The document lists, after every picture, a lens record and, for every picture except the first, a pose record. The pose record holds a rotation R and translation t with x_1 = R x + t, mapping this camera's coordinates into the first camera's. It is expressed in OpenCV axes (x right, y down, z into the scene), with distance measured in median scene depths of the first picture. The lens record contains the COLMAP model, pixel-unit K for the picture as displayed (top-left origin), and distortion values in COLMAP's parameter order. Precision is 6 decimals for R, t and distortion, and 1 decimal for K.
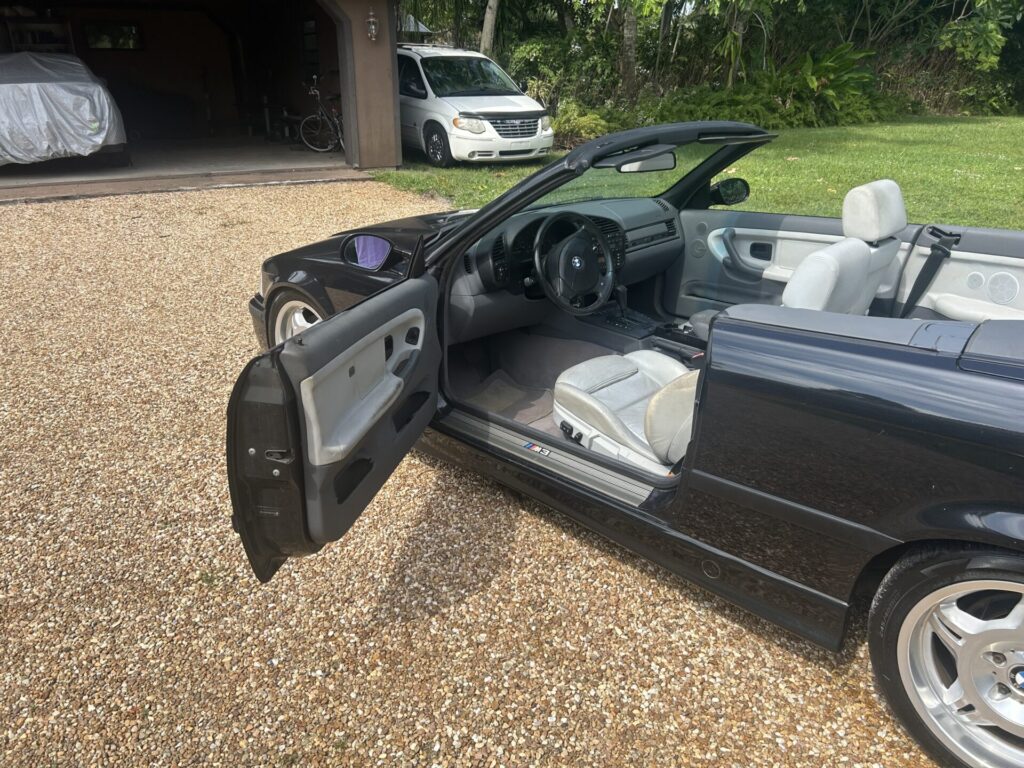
lens RADIAL K [[783.8, 0, 499.3], [0, 783.8, 367.7], [0, 0, 1]] dist [0.035870, -0.039052]
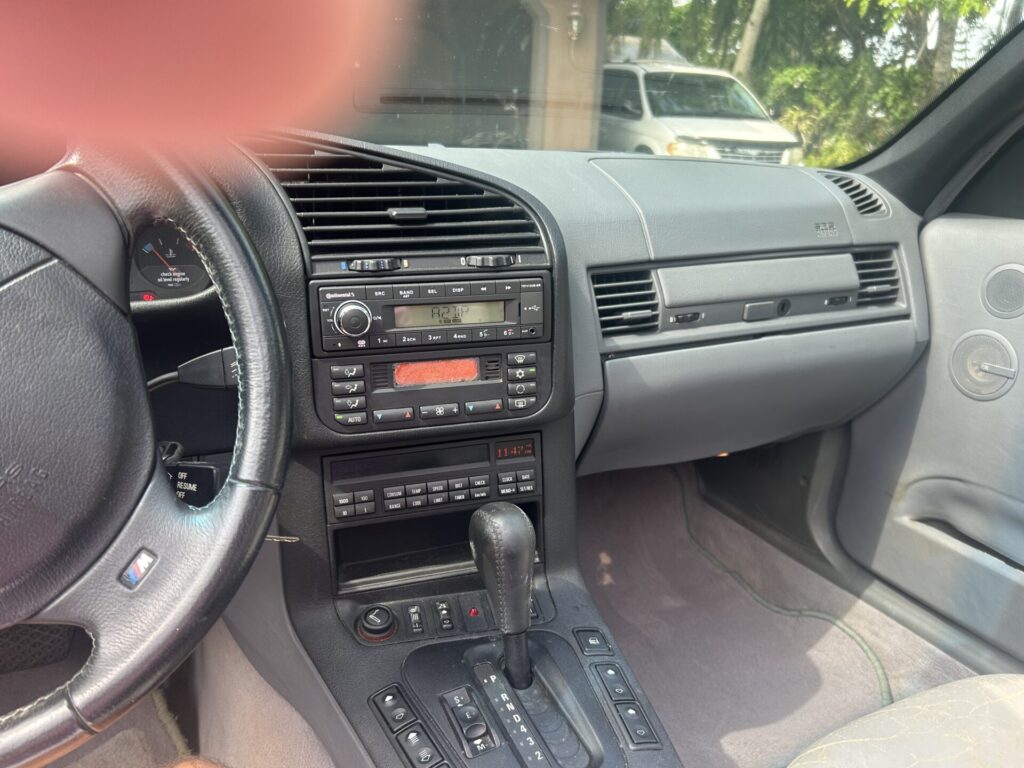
lens RADIAL K [[783.8, 0, 499.7], [0, 783.8, 381.5], [0, 0, 1]] dist [0.035870, -0.039052]
pose [[0.941700, 0.134718, -0.308304, 0.044785], [-0.150372, 0.988248, -0.027474, -0.028159], [0.300979, 0.072233, 0.950891, 0.171538]]
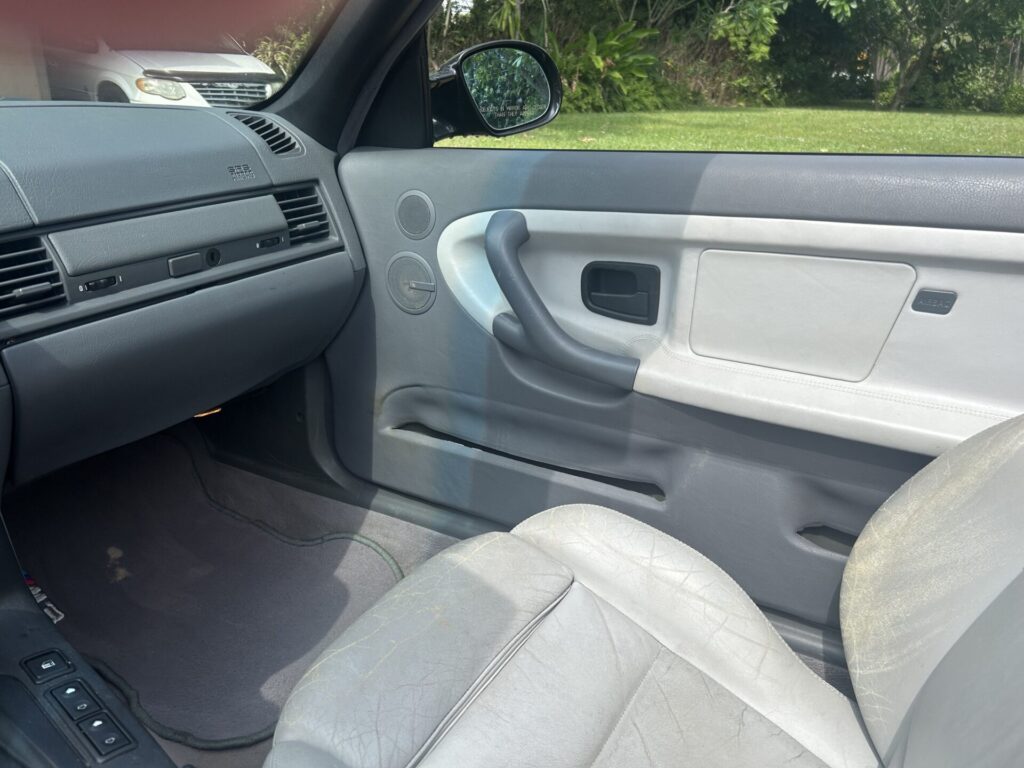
lens RADIAL K [[783.8, 0, 518.8], [0, 783.8, 385.6], [0, 0, 1]] dist [0.035870, -0.039052]
pose [[0.962303, -0.078600, 0.260376, 0.051762], [0.073275, 0.996857, 0.030110, -0.029183], [-0.261924, -0.009896, 0.965038, 0.172024]]
